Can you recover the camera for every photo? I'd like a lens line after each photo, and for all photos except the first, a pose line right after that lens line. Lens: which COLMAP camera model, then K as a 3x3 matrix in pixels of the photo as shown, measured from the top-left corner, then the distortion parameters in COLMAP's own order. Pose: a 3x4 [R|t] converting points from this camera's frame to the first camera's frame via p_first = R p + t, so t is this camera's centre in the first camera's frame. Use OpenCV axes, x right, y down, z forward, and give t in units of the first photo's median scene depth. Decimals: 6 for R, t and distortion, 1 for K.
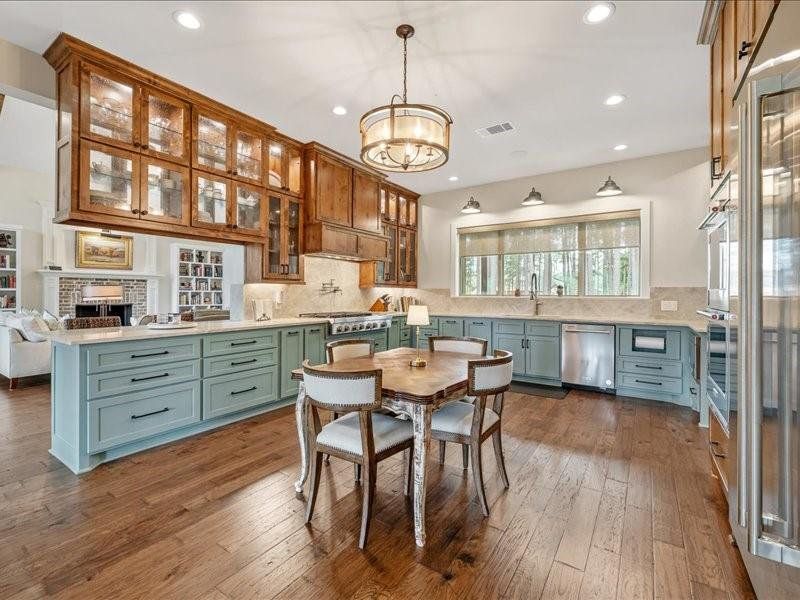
lens RADIAL K [[403.3, 0, 402.6], [0, 403.3, 296.3], [0, 0, 1]] dist [0.001801, 0.000466]
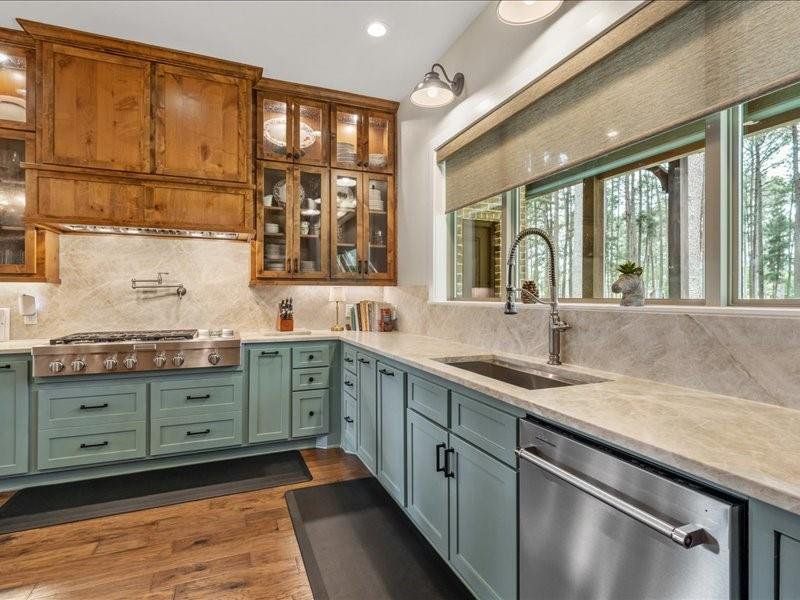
lens RADIAL K [[403.3, 0, 402.6], [0, 403.3, 296.3], [0, 0, 1]] dist [0.001801, 0.000466]
pose [[0.788172, -0.008934, -0.615390, 0.368687], [0.001875, 0.999925, -0.012116, -0.000092], [0.615452, 0.008396, 0.788130, 0.620949]]
